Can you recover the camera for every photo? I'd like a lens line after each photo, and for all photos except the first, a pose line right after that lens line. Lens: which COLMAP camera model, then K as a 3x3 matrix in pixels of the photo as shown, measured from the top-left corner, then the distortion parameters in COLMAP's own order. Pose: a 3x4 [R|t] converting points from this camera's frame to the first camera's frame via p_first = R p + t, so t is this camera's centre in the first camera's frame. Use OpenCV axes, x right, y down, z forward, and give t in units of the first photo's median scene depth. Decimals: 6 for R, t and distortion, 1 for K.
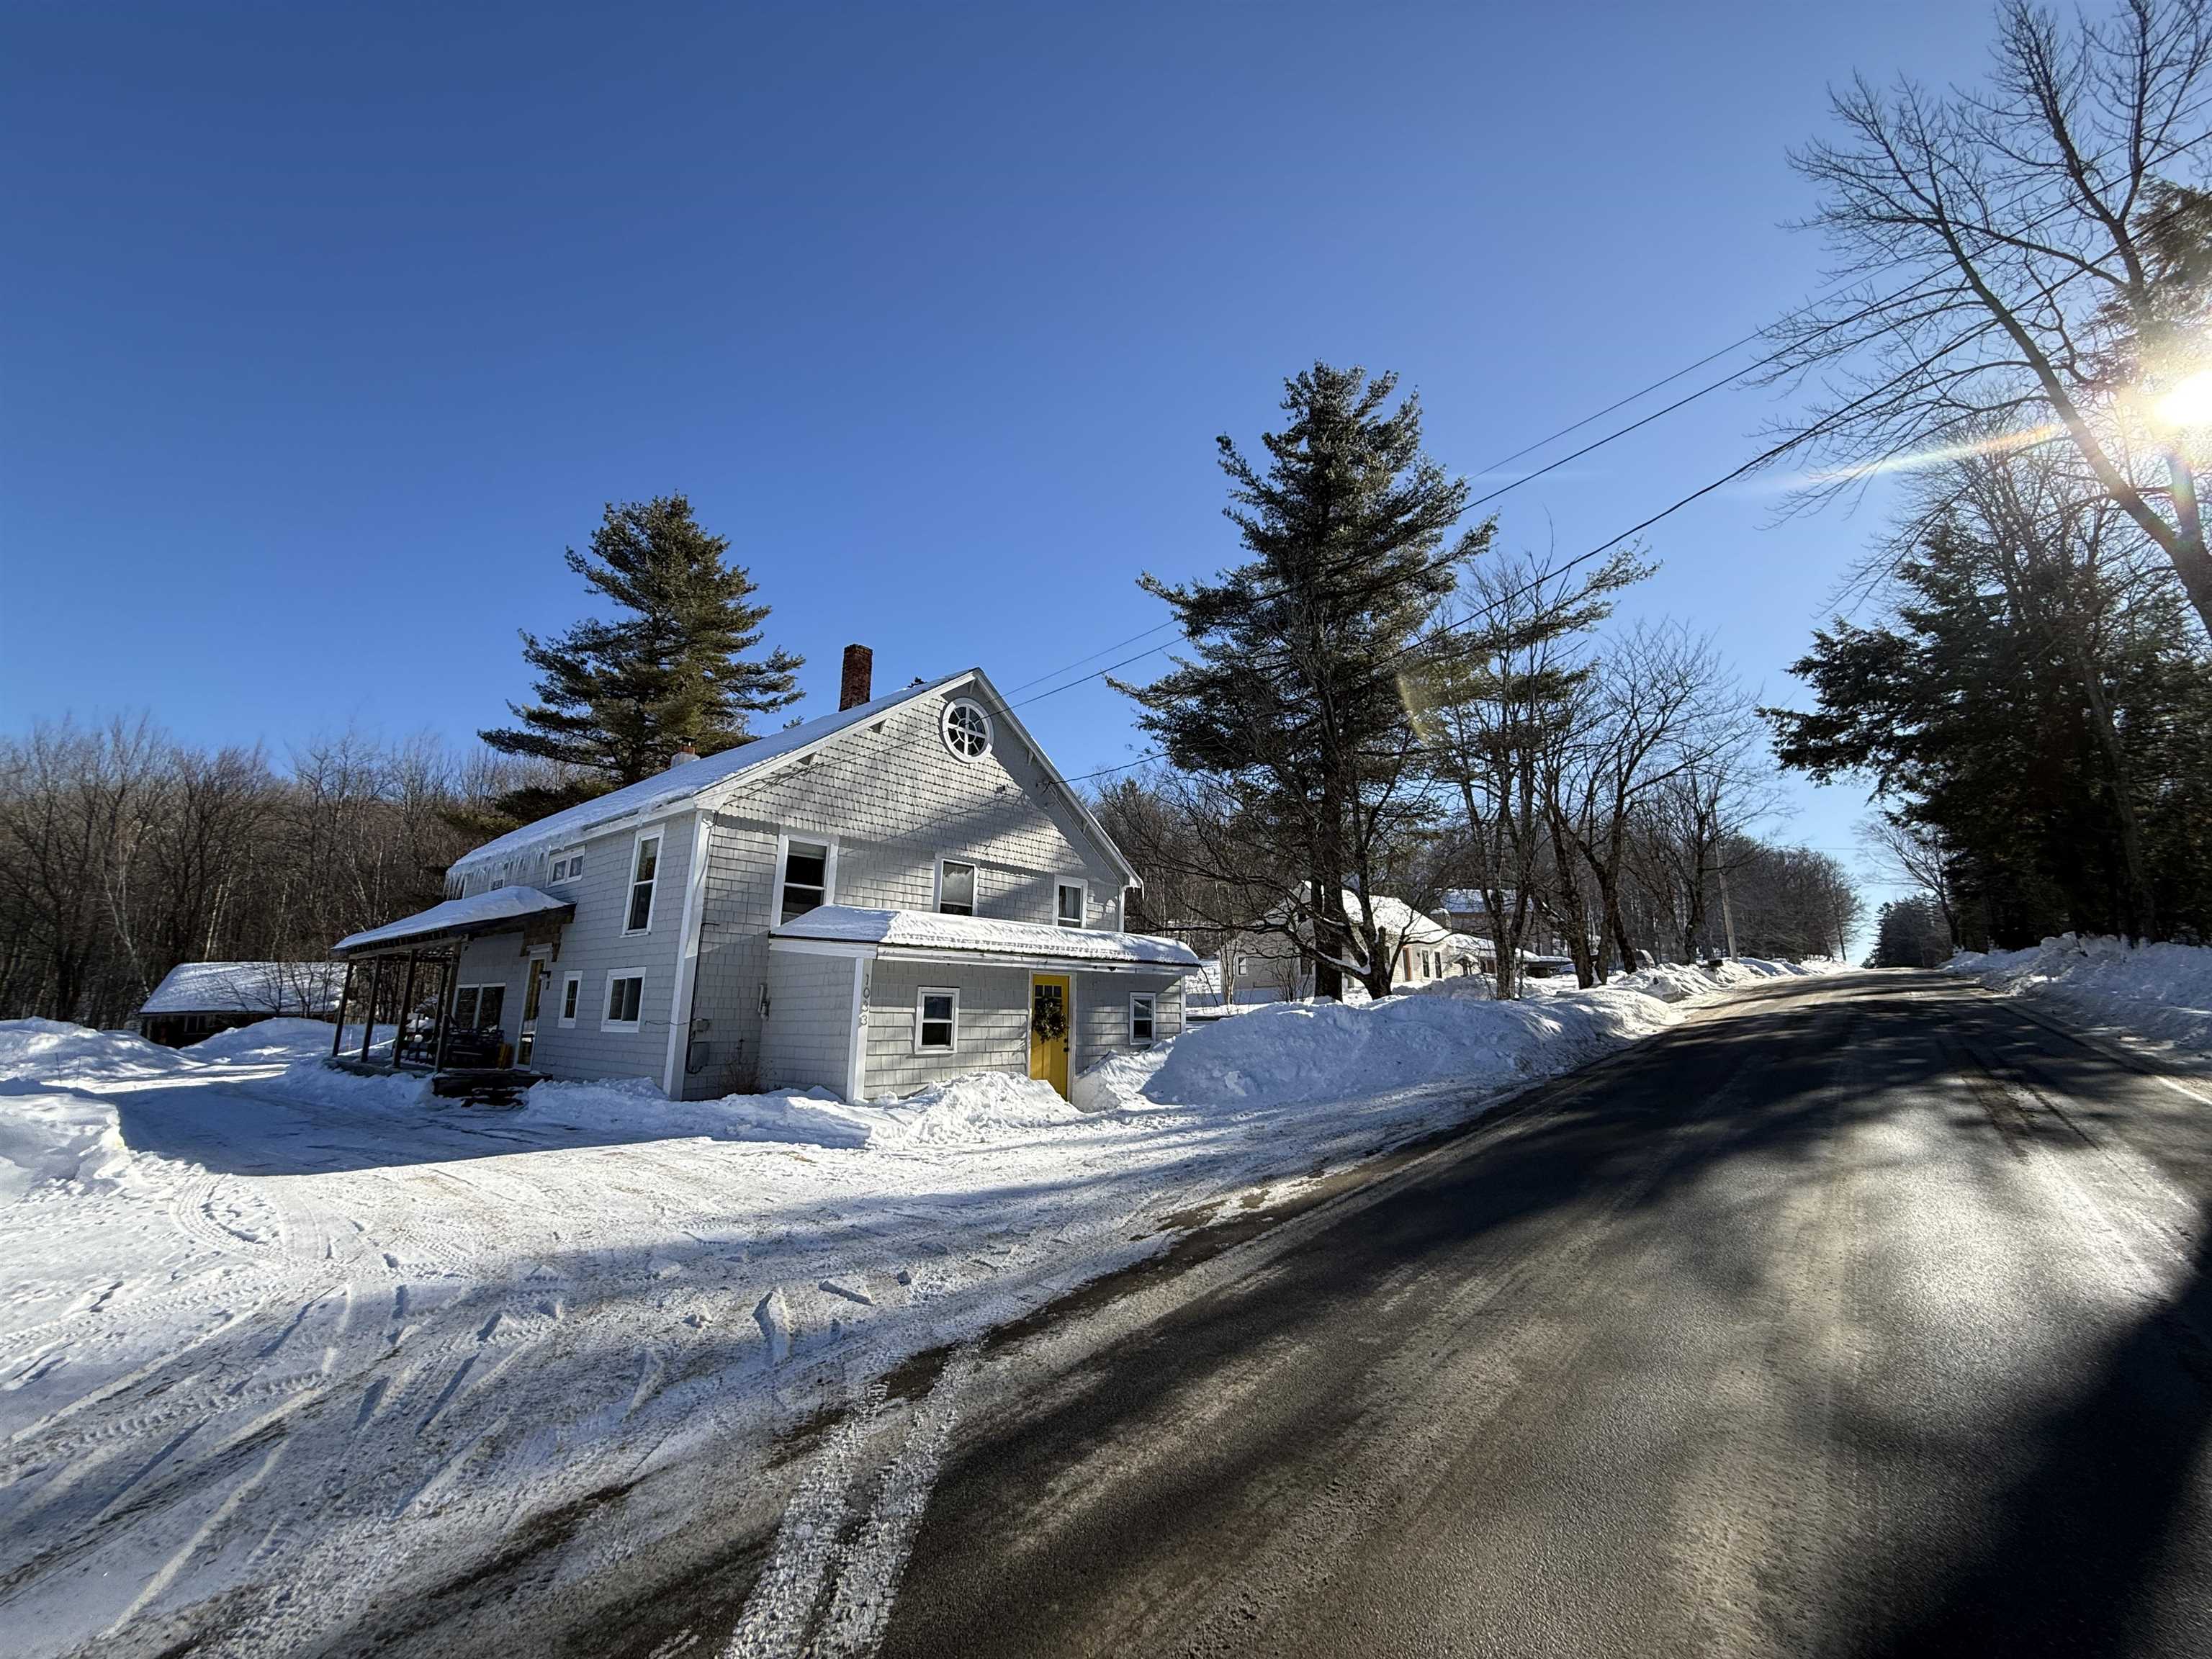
lens RADIAL K [[877.2, 0, 1103.3], [0, 877.2, 829.0], [0, 0, 1]] dist [-0.001367, 0.000005]
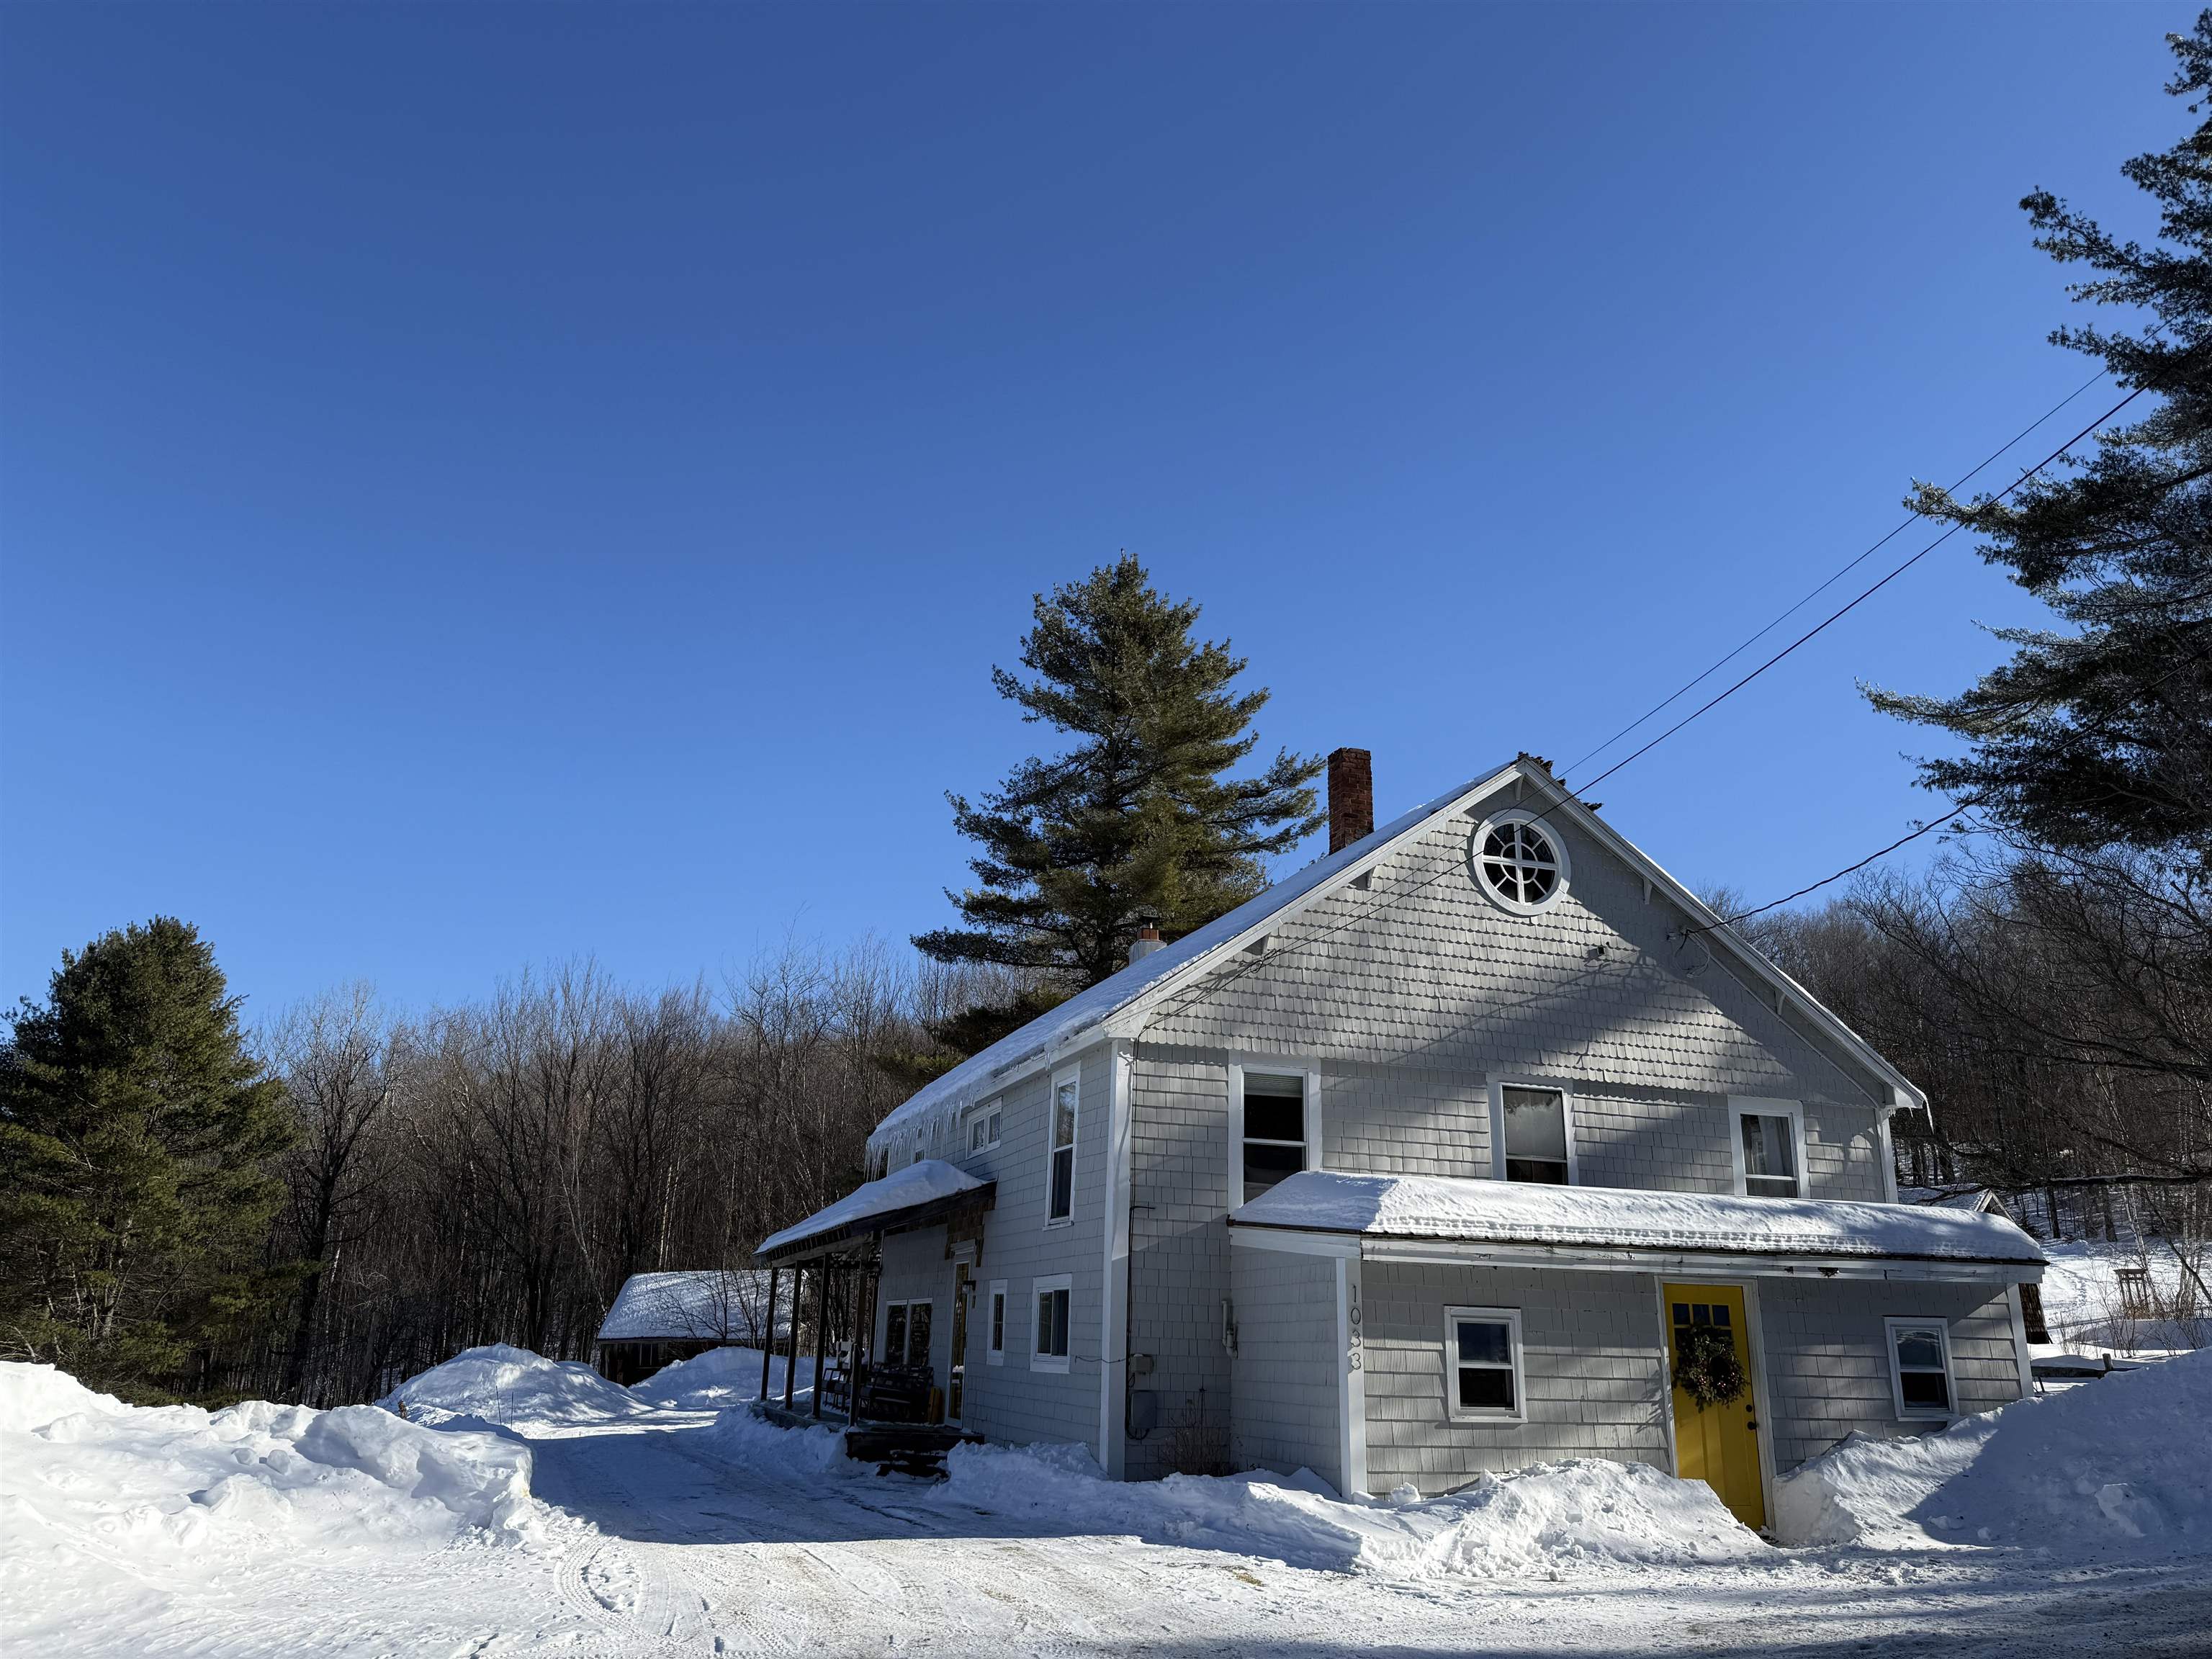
lens RADIAL K [[1547.2, 0, 1103.2], [0, 1547.2, 804.3], [0, 0, 1]] dist [0.082037, -0.123764]
pose [[0.858159, -0.156537, -0.488937, 0.131197], [0.091665, 0.983796, -0.154085, -0.013182], [0.505134, 0.087411, 0.858603, -0.064097]]
